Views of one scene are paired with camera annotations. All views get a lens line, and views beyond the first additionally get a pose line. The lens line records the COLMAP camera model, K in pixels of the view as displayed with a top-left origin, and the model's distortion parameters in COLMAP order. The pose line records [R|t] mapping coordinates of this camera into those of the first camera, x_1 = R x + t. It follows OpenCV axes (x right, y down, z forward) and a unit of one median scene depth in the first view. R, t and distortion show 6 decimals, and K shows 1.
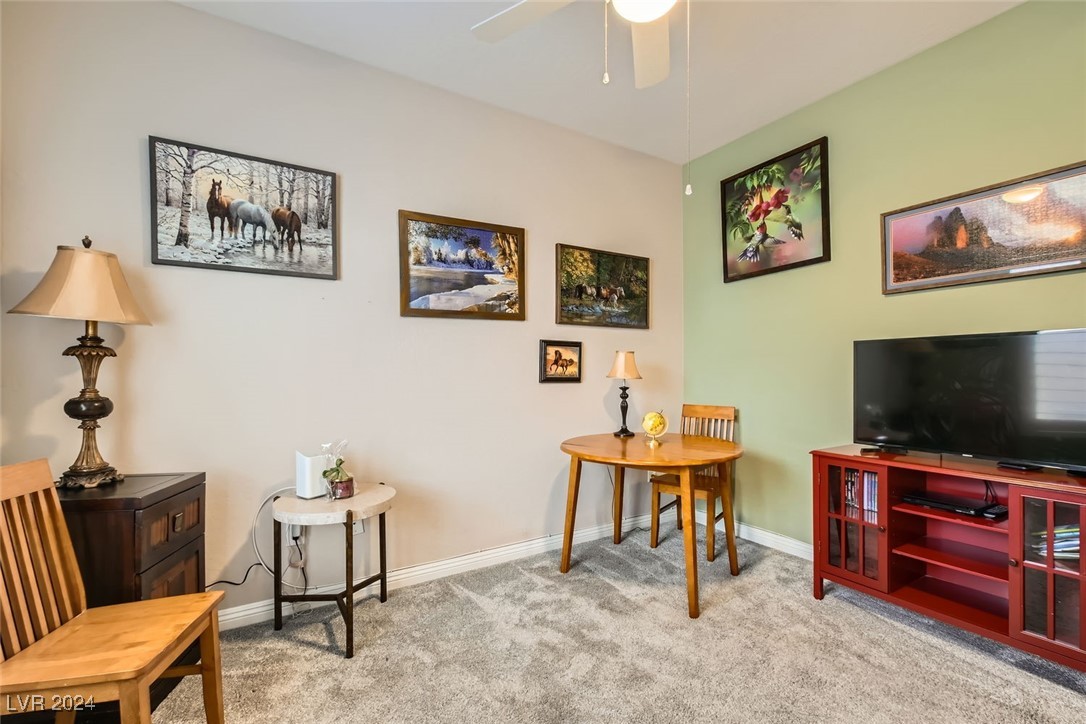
lens RADIAL K [[473.9, 0, 547.3], [0, 473.9, 363.1], [0, 0, 1]] dist [-0.013550, 0.011071]
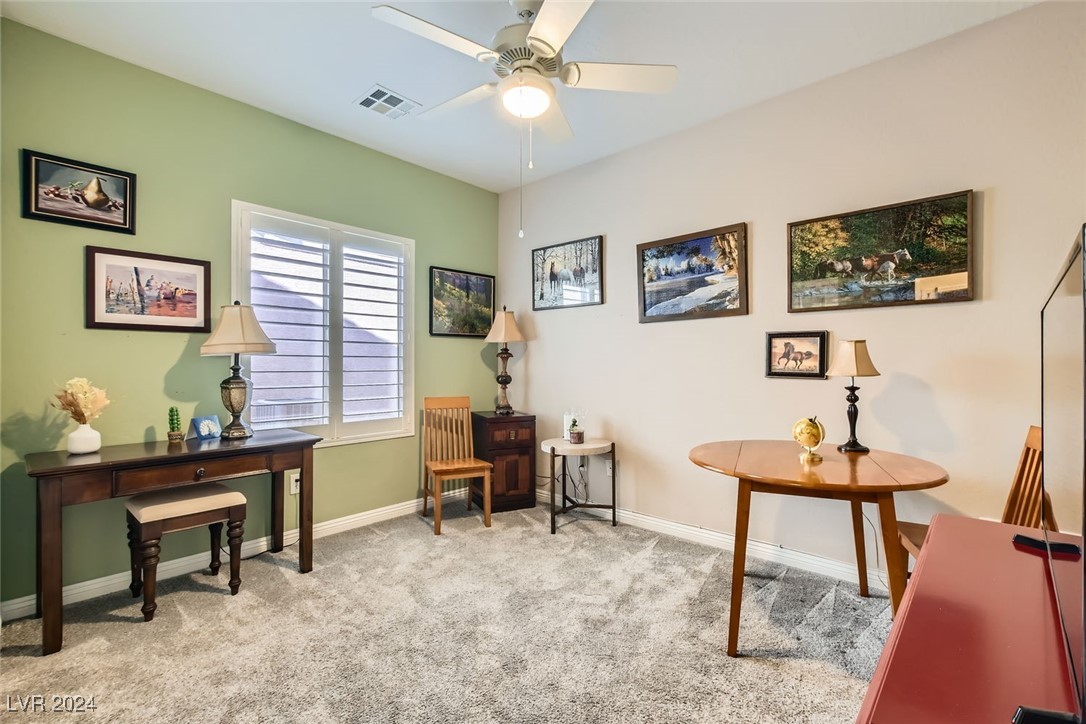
lens RADIAL K [[467.5, 0, 543.4], [0, 467.5, 341.7], [0, 0, 1]] dist [0.000650, 0.000127]
pose [[0.291098, -0.038794, -0.955906, 0.813870], [0.014050, 0.999243, -0.036274, -0.002629], [0.956590, -0.002871, 0.291423, 0.327054]]
